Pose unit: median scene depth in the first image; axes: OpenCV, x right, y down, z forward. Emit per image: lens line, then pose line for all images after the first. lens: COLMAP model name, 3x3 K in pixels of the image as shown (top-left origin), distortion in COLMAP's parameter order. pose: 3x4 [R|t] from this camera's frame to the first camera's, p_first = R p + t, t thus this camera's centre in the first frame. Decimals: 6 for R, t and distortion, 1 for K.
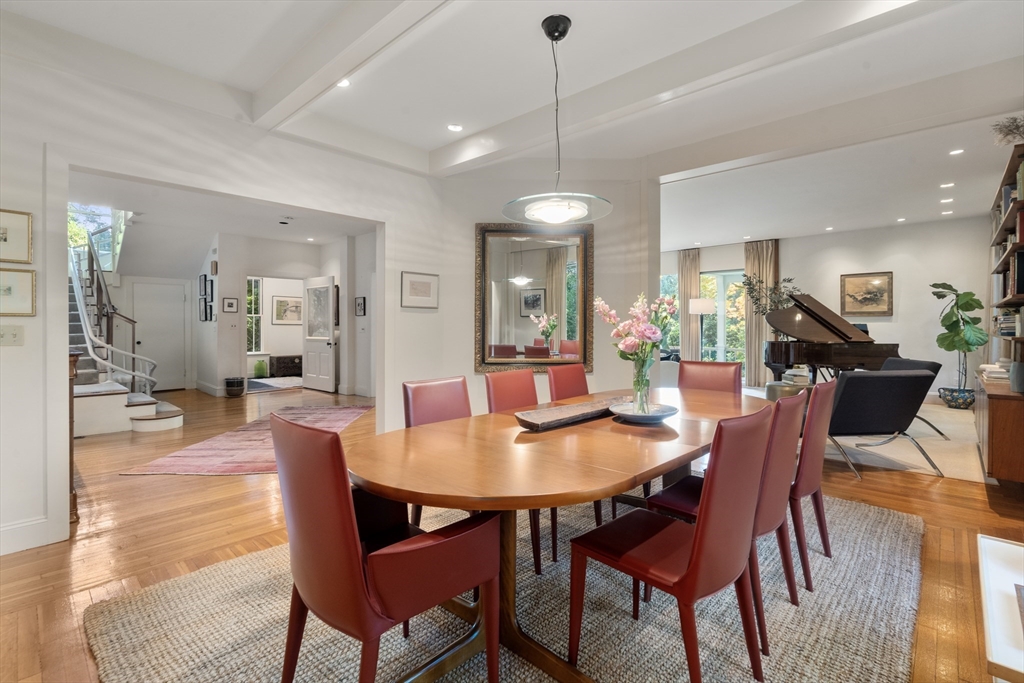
lens RADIAL K [[470.1, 0, 511.7], [0, 470.1, 331.5], [0, 0, 1]] dist [-0.001920, 0.000508]
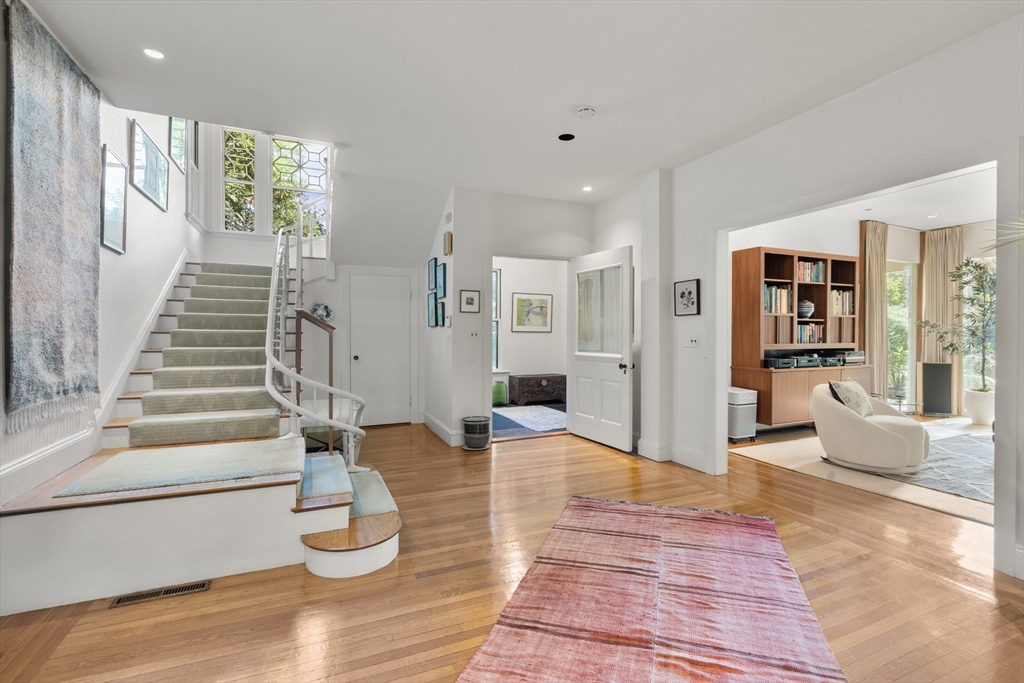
lens RADIAL K [[470.1, 0, 514.6], [0, 470.1, 339.4], [0, 0, 1]] dist [-0.001920, 0.000508]
pose [[0.920385, 0.005063, -0.390982, -0.291442], [-0.004305, 0.999987, 0.002816, -0.007168], [0.390991, -0.000909, 0.920394, 0.434699]]
